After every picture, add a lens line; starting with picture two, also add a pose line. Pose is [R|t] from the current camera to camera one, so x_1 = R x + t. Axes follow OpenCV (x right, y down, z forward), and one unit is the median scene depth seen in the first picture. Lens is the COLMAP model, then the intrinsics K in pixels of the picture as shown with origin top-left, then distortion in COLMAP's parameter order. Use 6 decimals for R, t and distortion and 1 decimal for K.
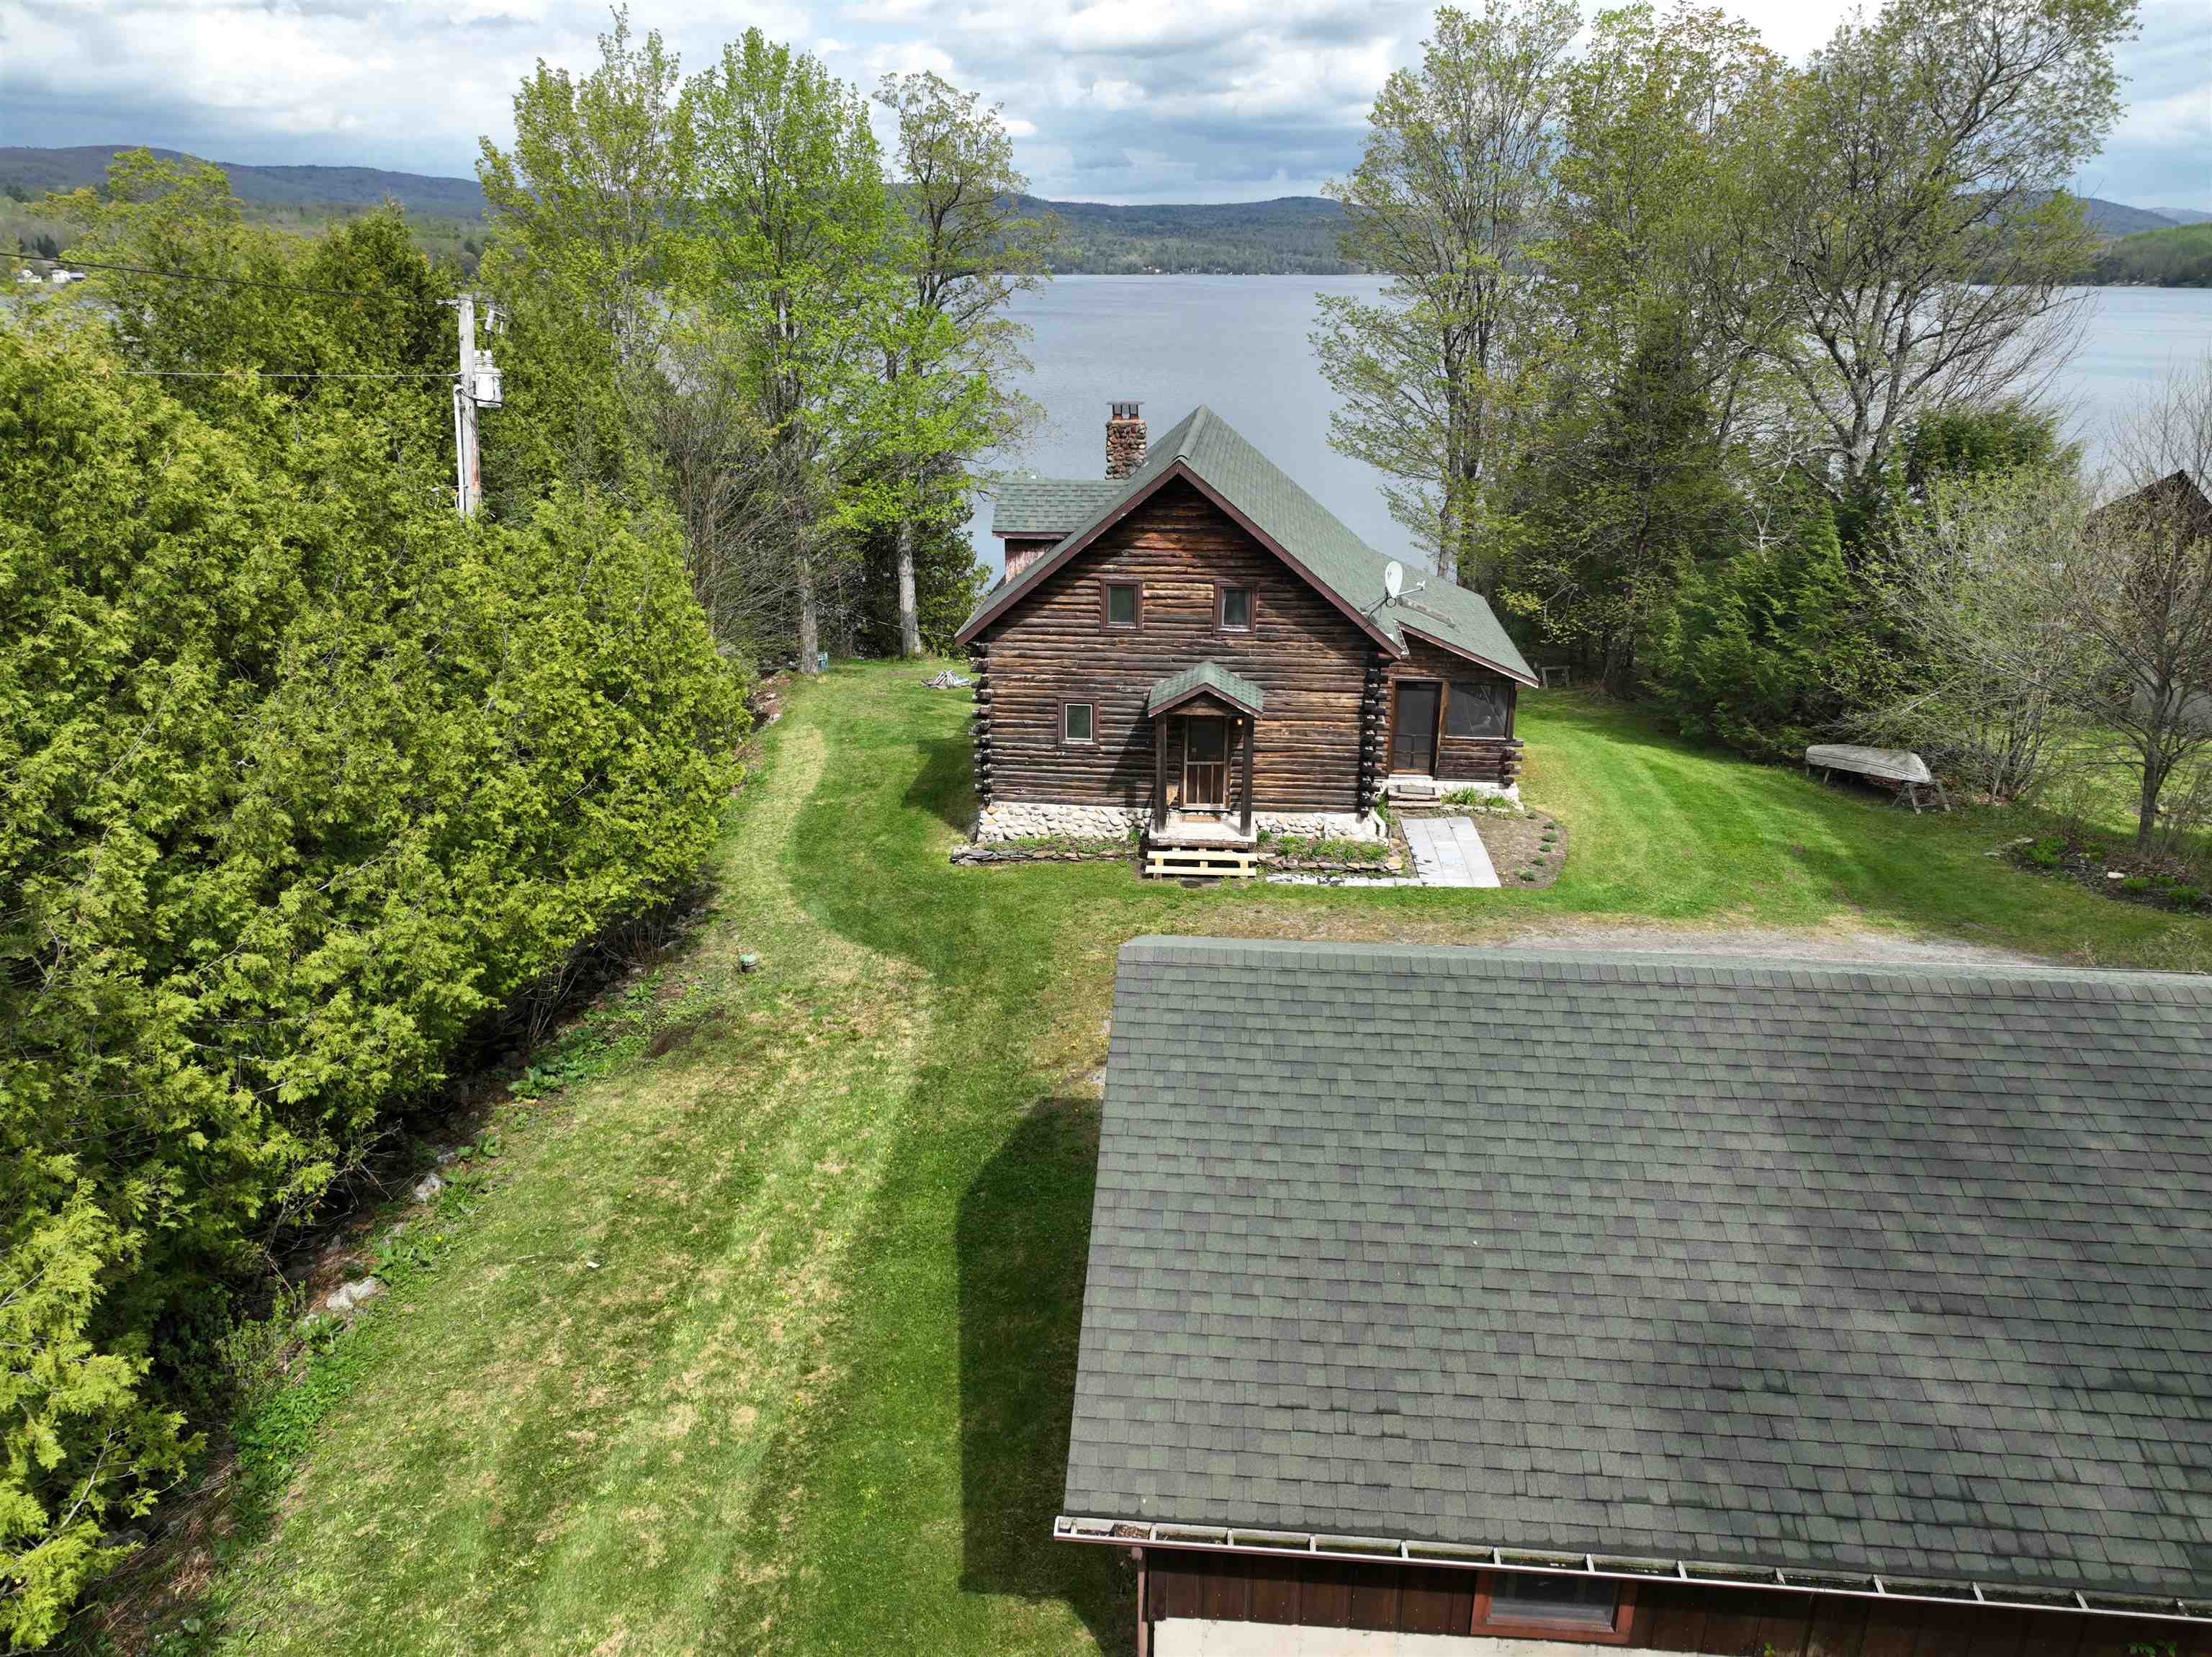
lens RADIAL K [[1563.0, 0, 1107.7], [0, 1563.0, 830.7], [0, 0, 1]] dist [0.001414, 0.009524]
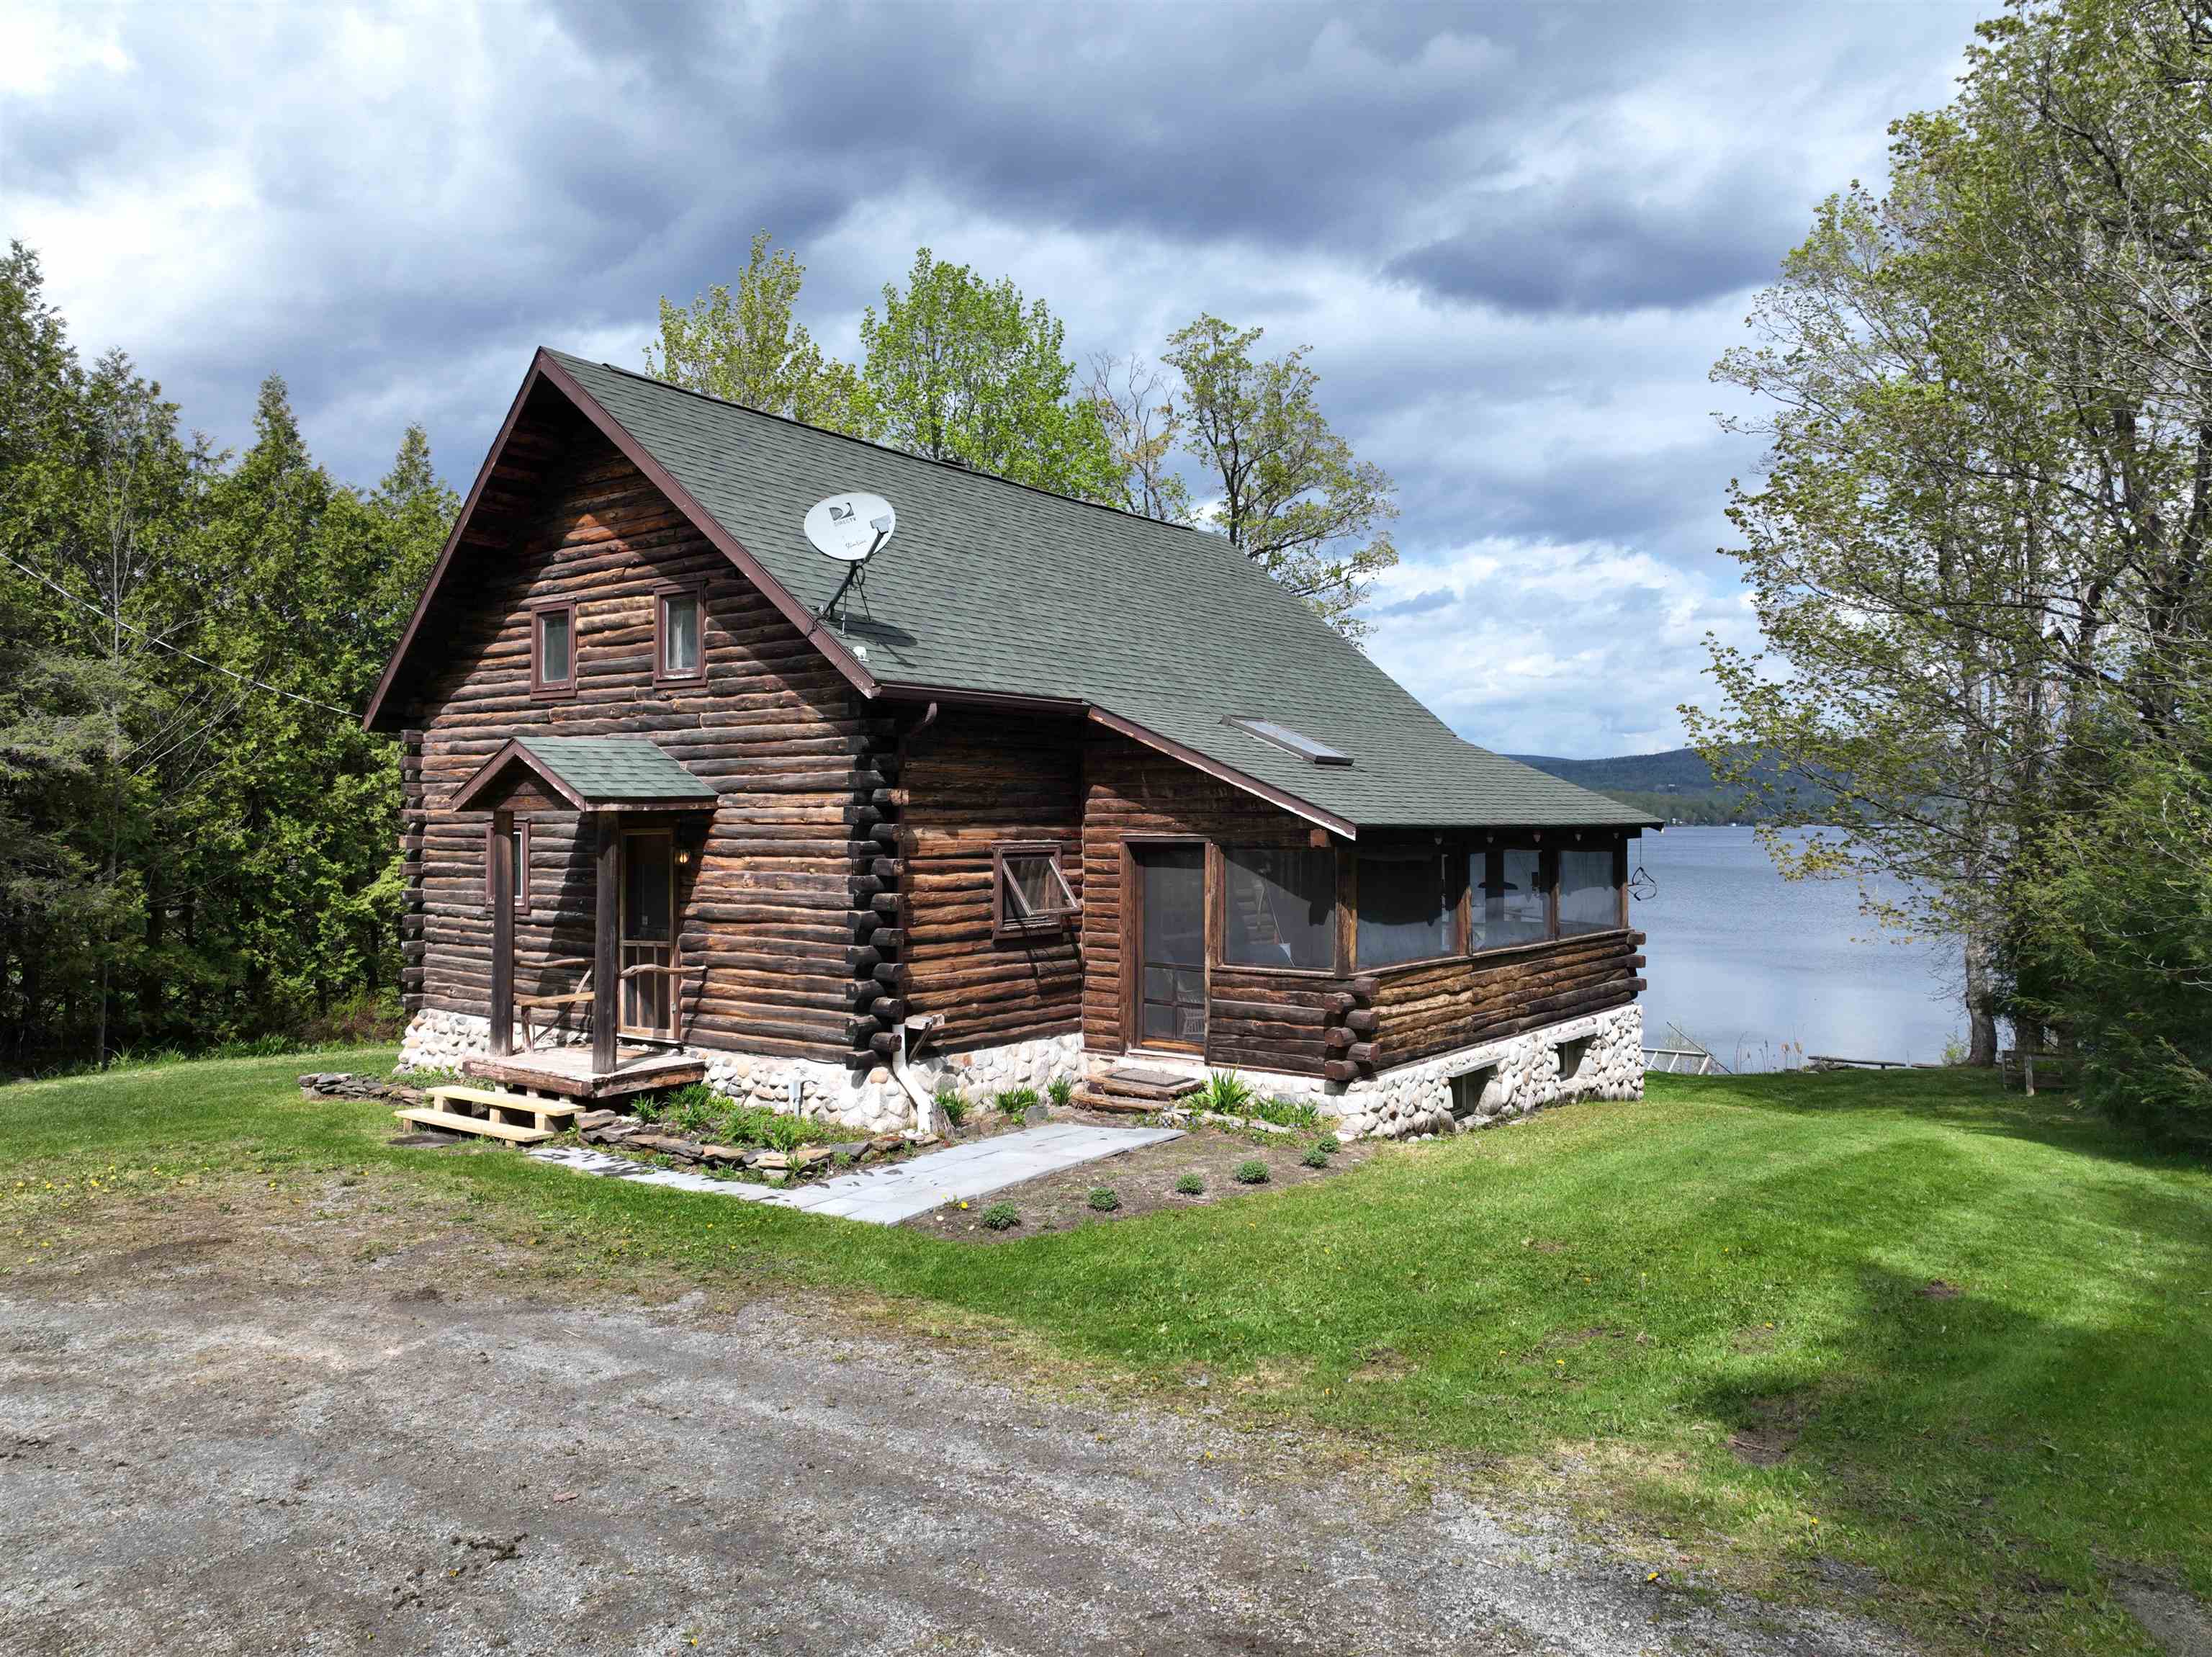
lens RADIAL K [[1563.0, 0, 1104.8], [0, 1563.0, 833.1], [0, 0, 1]] dist [0.001414, 0.009524]
pose [[0.855690, 0.003553, -0.517476, 0.422439], [-0.173759, 0.943893, -0.280845, 0.037410], [0.487444, 0.330232, 0.808297, 0.597628]]
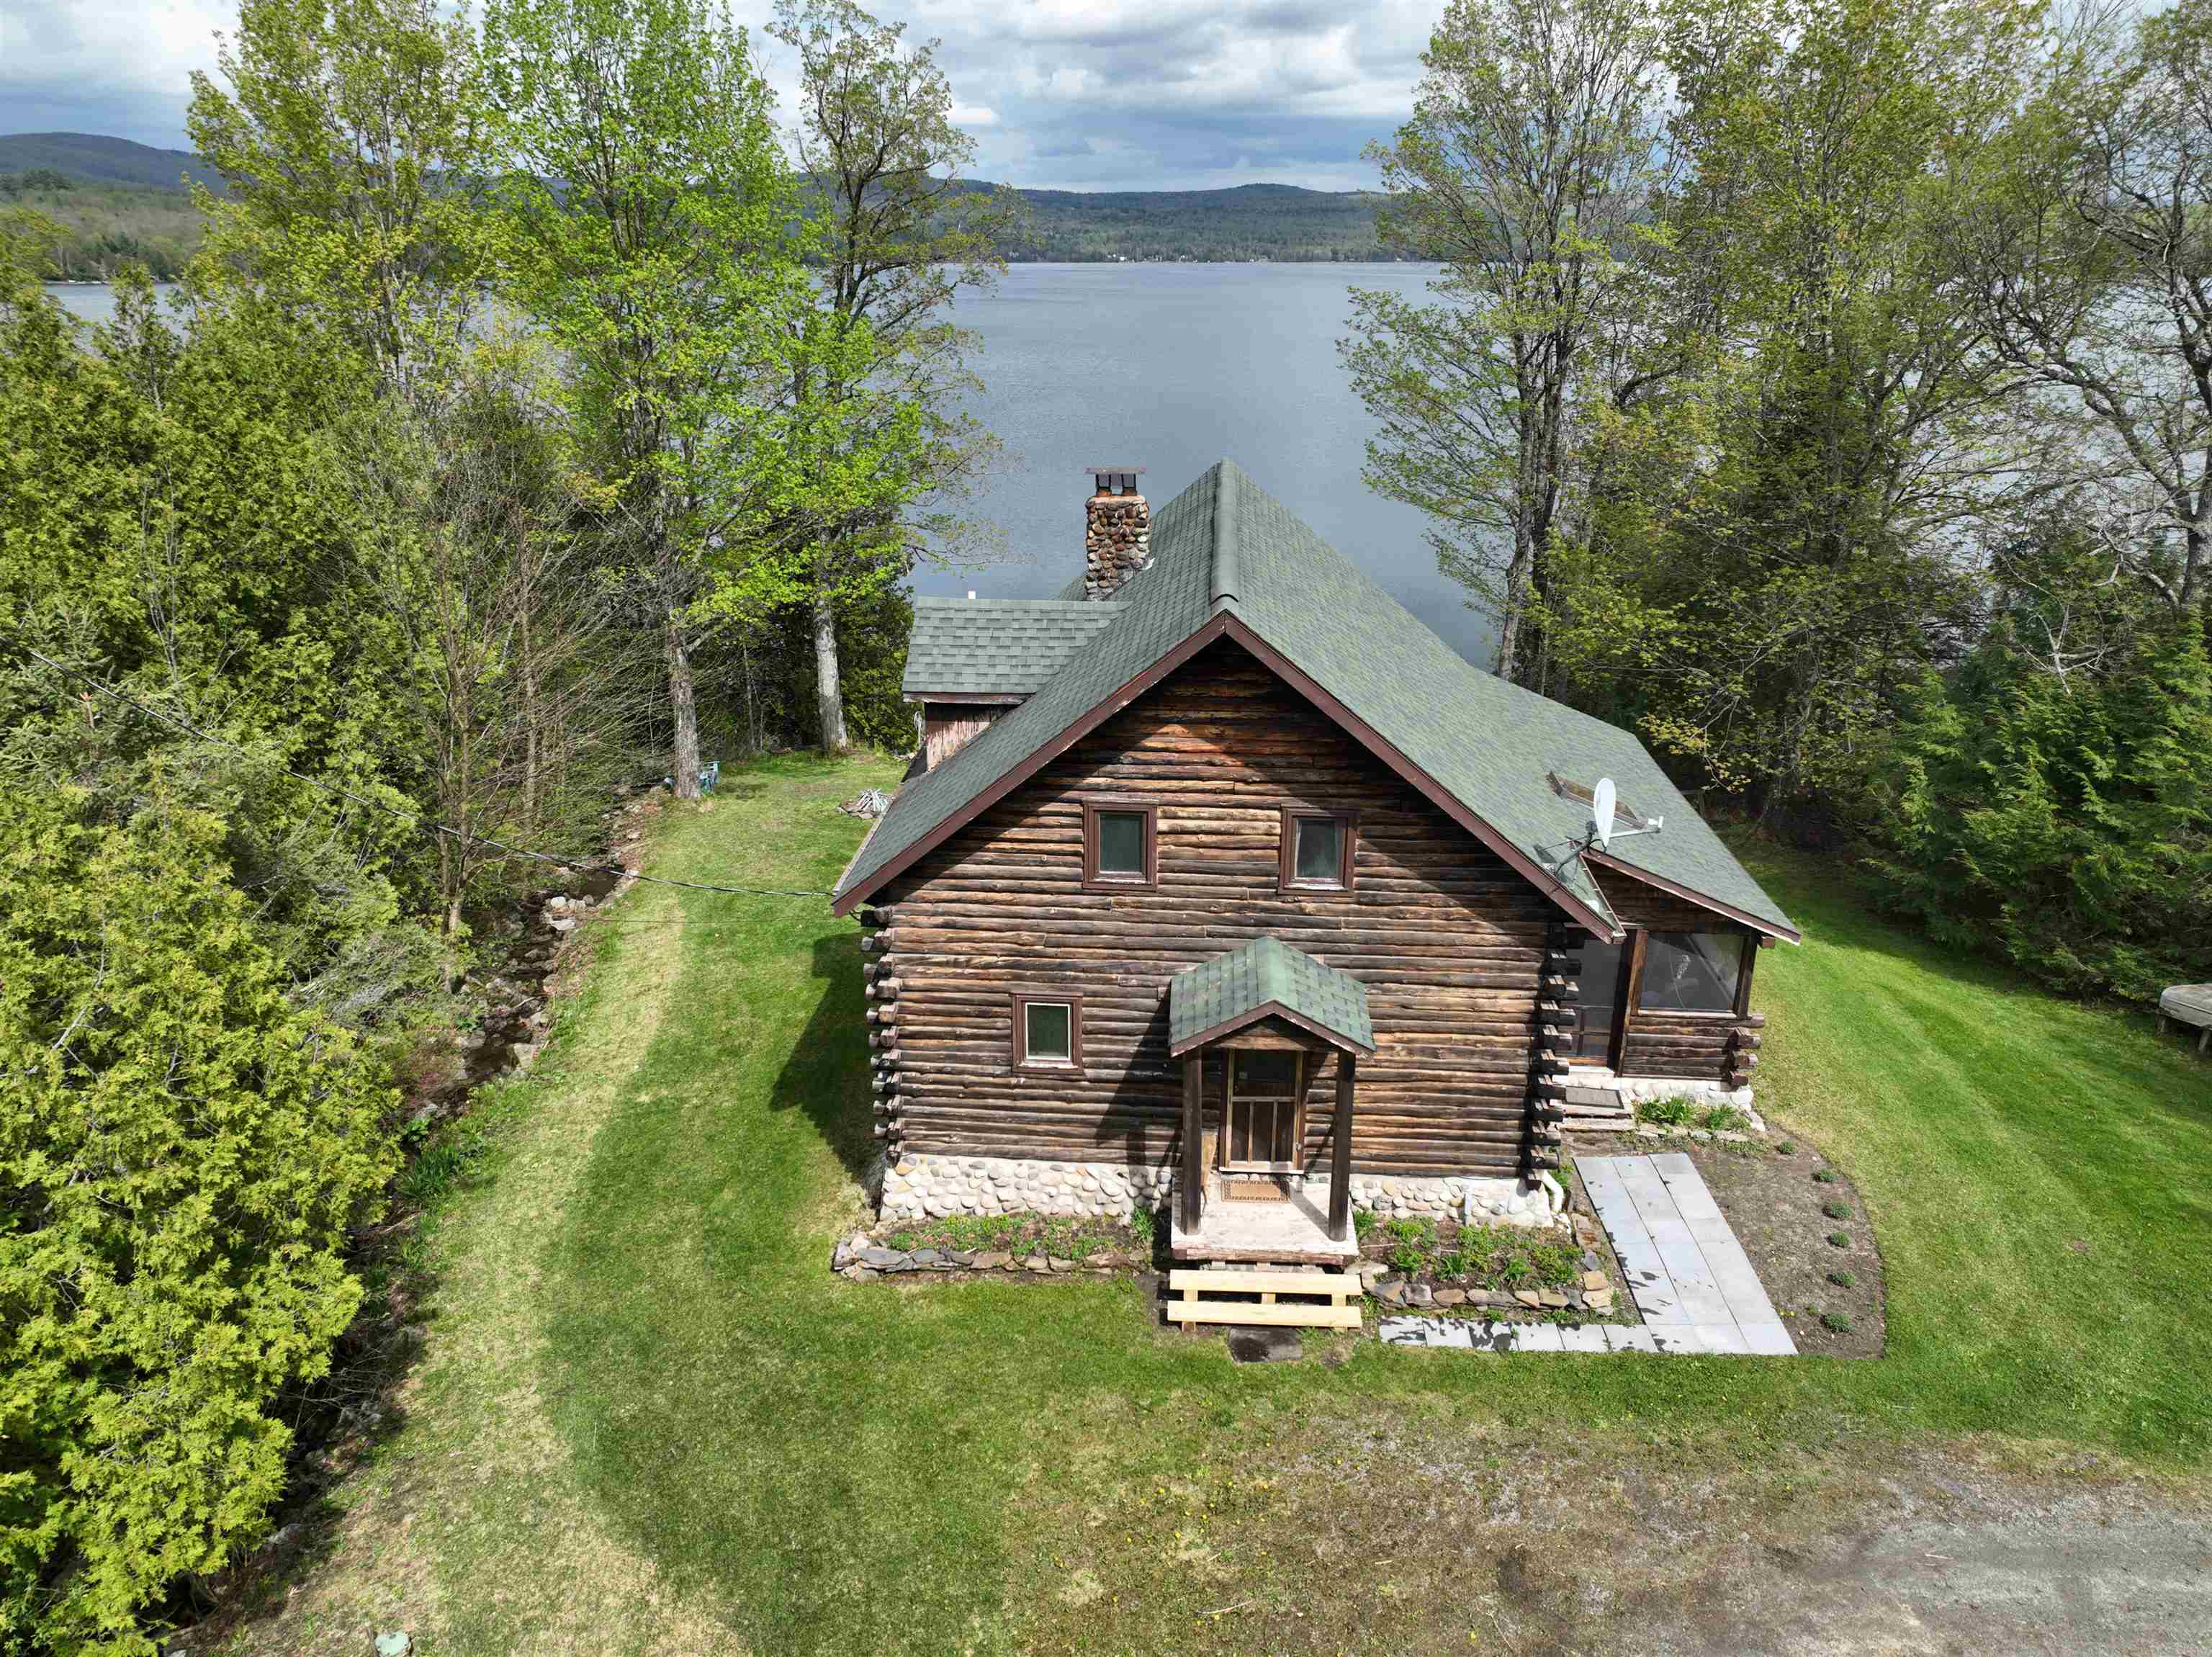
lens RADIAL K [[1563.0, 0, 1107.0], [0, 1563.0, 827.4], [0, 0, 1]] dist [0.001414, 0.009524]
pose [[0.999764, -0.009569, 0.019487, -0.006516], [0.009469, 0.999942, 0.005181, -0.138120], [-0.019536, -0.004995, 0.999797, 0.380601]]
